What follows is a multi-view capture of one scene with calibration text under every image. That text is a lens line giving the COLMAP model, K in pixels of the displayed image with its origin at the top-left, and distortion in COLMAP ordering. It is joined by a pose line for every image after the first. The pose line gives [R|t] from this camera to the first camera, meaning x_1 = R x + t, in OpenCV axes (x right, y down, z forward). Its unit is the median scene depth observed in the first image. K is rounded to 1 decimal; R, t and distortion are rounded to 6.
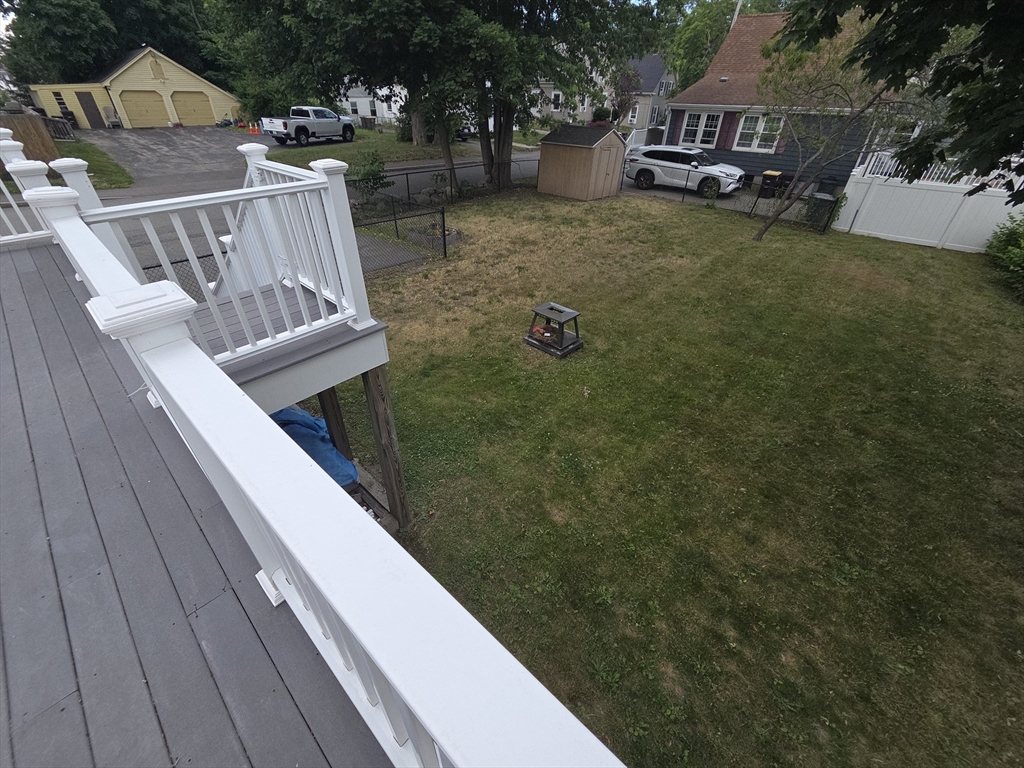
lens RADIAL K [[419.5, 0, 510.2], [0, 419.5, 386.7], [0, 0, 1]] dist [-0.000374, 0.000007]
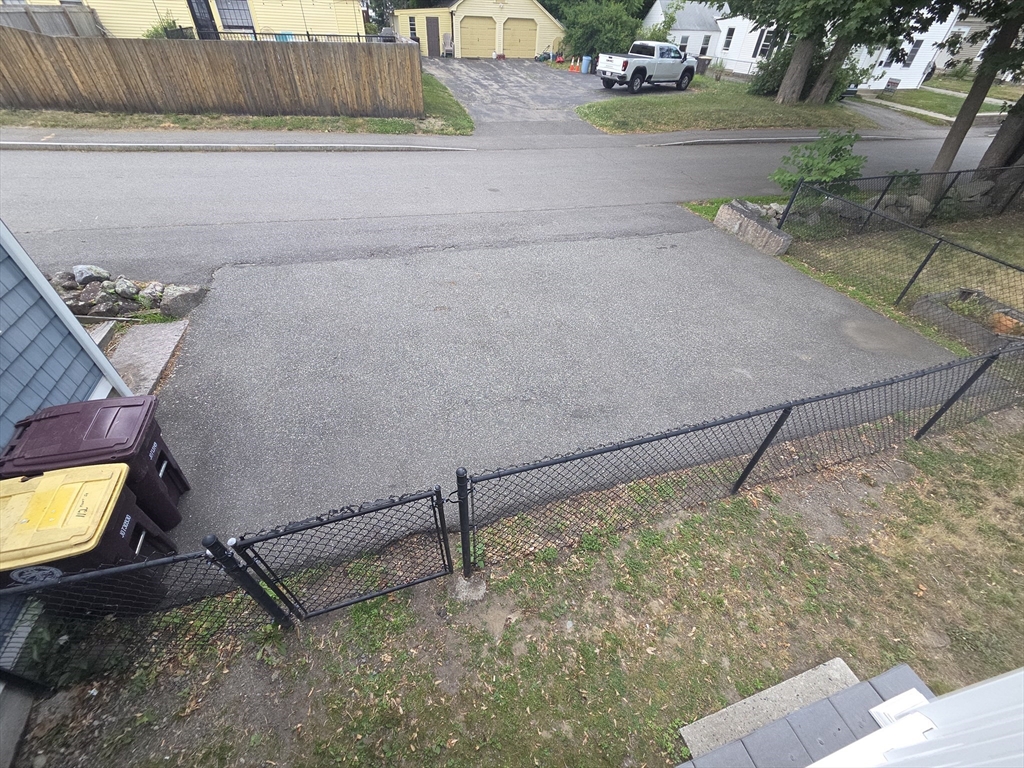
lens RADIAL K [[419.5, 0, 511.3], [0, 419.5, 383.6], [0, 0, 1]] dist [-0.000374, 0.000007]
pose [[0.876619, 0.326689, -0.353290, -0.221582], [-0.290572, 0.944622, 0.152502, -0.088295], [0.383546, -0.031030, 0.923000, 0.127234]]
